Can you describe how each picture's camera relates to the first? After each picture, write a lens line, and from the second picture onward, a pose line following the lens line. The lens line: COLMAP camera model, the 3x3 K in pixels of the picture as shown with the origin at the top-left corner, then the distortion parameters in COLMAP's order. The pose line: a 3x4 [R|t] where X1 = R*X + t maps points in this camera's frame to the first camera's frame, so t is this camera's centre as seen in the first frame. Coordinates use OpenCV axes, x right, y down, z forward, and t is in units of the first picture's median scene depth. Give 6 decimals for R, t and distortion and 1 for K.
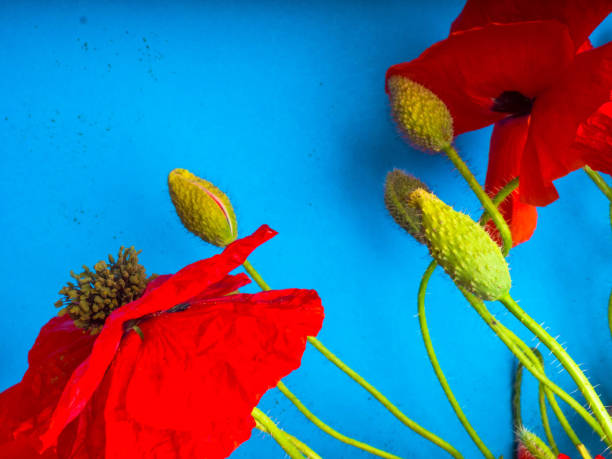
lens RADIAL K [[1076.6, 0, 306.0], [0, 1076.6, 229.5], [0, 0, 1]] dist [0.293937, -0.115091]
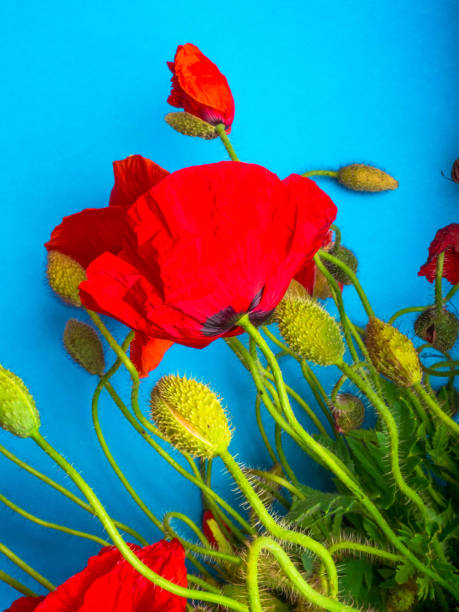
lens RADIAL K [[765.8, 0, 226.5], [0, 765.8, 303.0], [0, 0, 1]] dist [0.000645, -0.014171]
pose [[0.998051, -0.057321, -0.024672, 0.326047], [0.056545, 0.997917, -0.031051, -0.037706], [0.026400, 0.029595, 0.999213, 0.076700]]
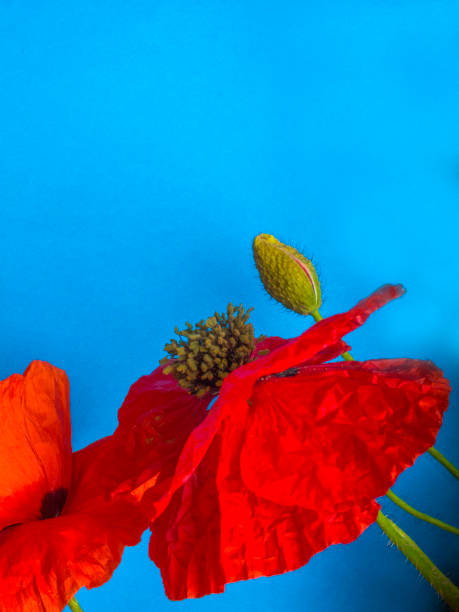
lens RADIAL K [[880.4, 0, 229.5], [0, 880.4, 306.0], [0, 0, 1]] dist [-0.015044, -0.036923]
pose [[0.997539, 0.042565, -0.055715, -0.108334], [-0.043443, 0.998948, -0.014653, 0.024583], [0.055033, 0.017038, 0.998339, 0.209227]]
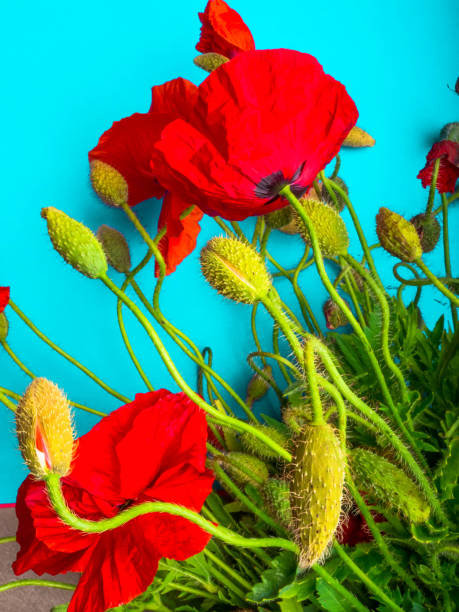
lens RADIAL K [[668.5, 0, 233.2], [0, 668.5, 288.8], [0, 0, 1]] dist [-0.005561, -0.003365]
pose [[0.997621, -0.002178, 0.068908, 0.221310], [0.006006, 0.998447, -0.055392, 0.098204], [-0.068680, 0.055674, 0.996084, 0.058298]]
